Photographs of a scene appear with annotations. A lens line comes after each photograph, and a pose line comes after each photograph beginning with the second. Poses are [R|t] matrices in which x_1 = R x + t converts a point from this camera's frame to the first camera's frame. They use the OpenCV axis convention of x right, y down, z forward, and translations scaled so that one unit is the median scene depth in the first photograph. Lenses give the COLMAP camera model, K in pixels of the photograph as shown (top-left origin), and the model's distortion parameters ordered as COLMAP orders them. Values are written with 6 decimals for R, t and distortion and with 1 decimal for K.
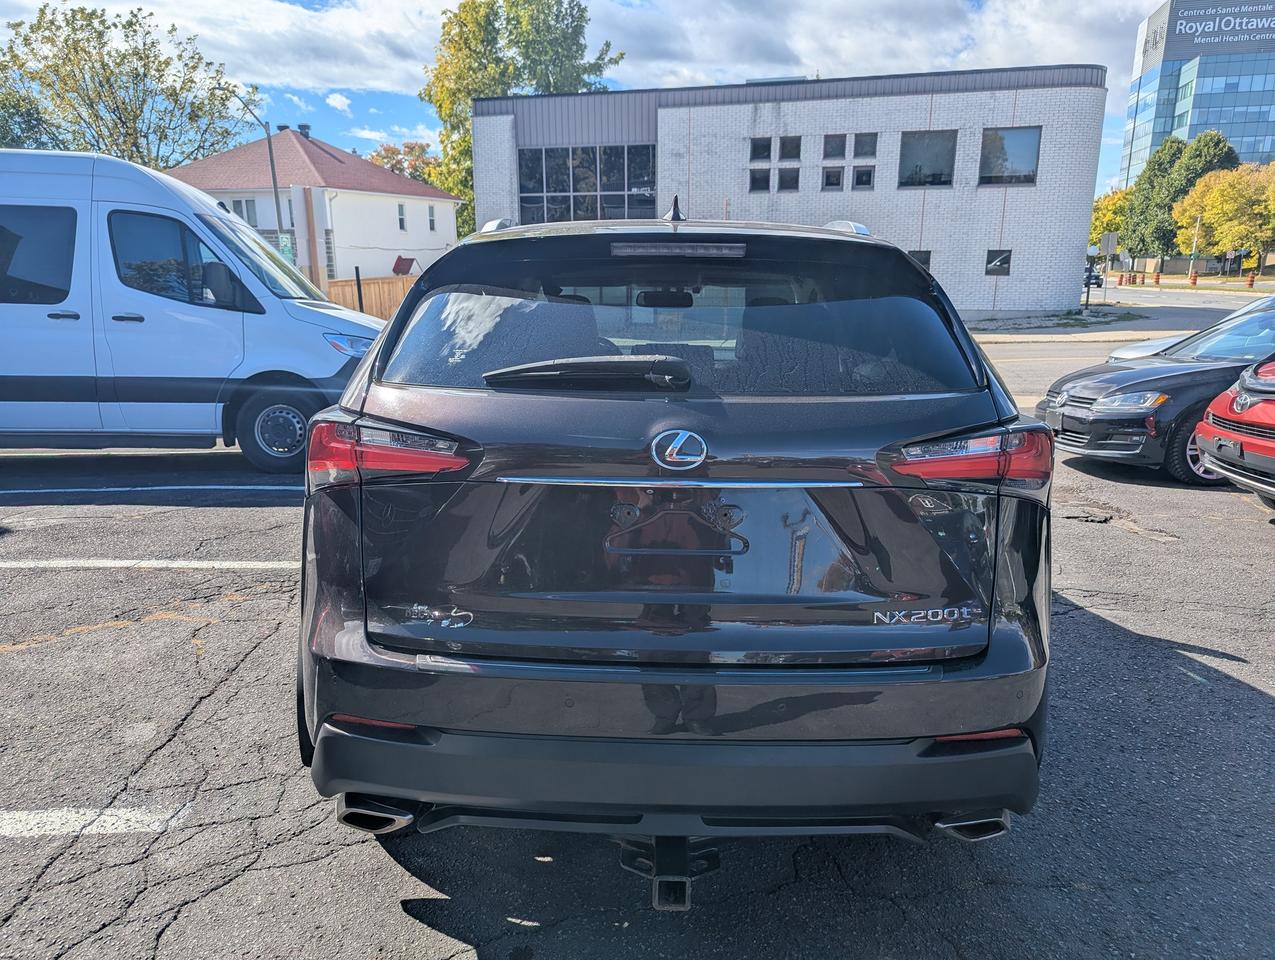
lens RADIAL K [[893.4, 0, 620.7], [0, 893.4, 482.3], [0, 0, 1]] dist [0.043697, -0.043977]
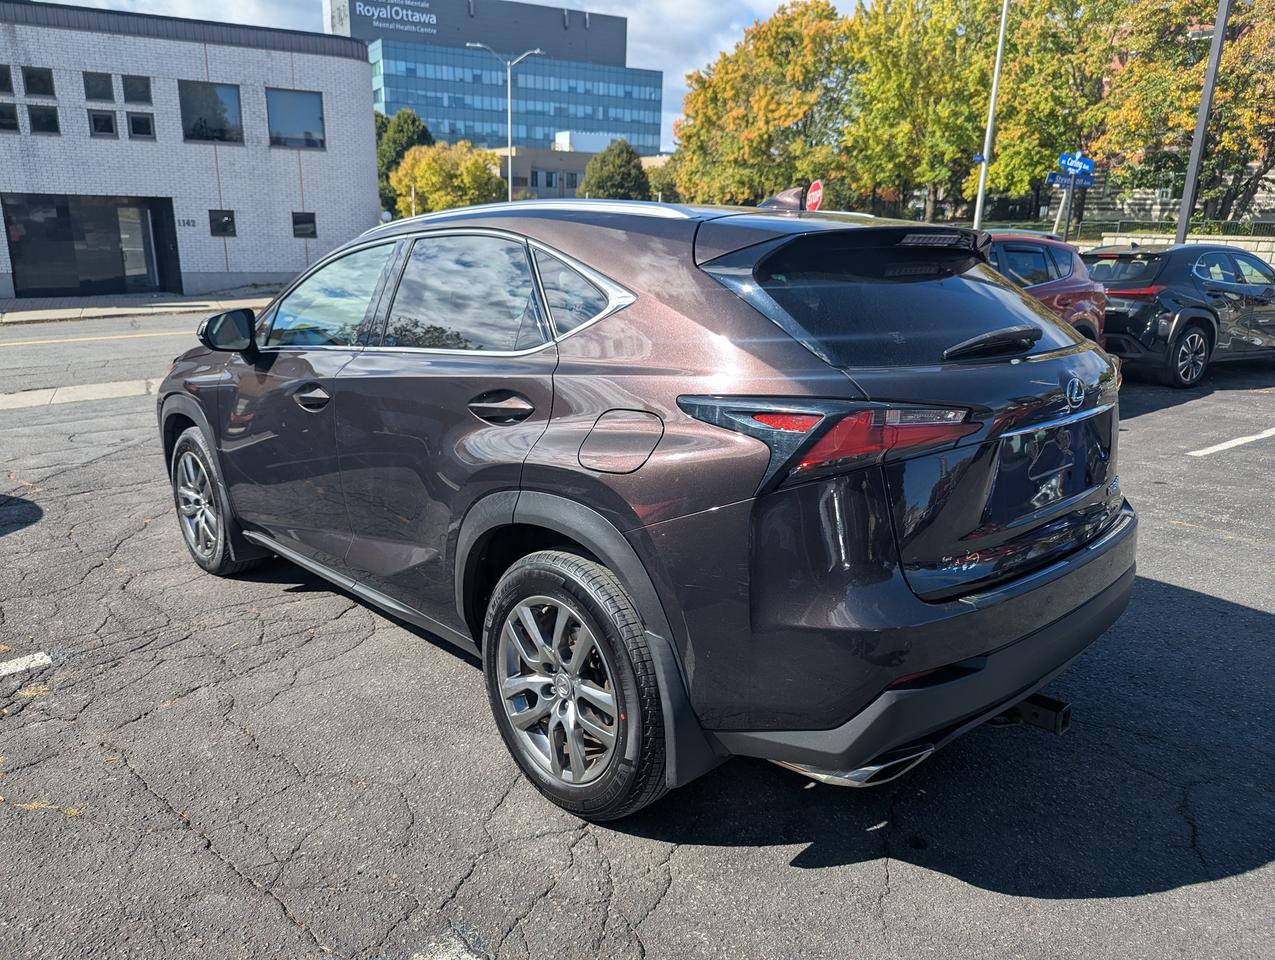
lens RADIAL K [[914.4, 0, 637.5], [0, 914.4, 480.0], [0, 0, 1]] dist [-0.005375, -0.011310]
pose [[0.680614, -0.178137, 0.710656, -0.095651], [0.151823, 0.983228, 0.101057, -0.010422], [-0.716739, 0.039113, 0.696244, 0.033200]]
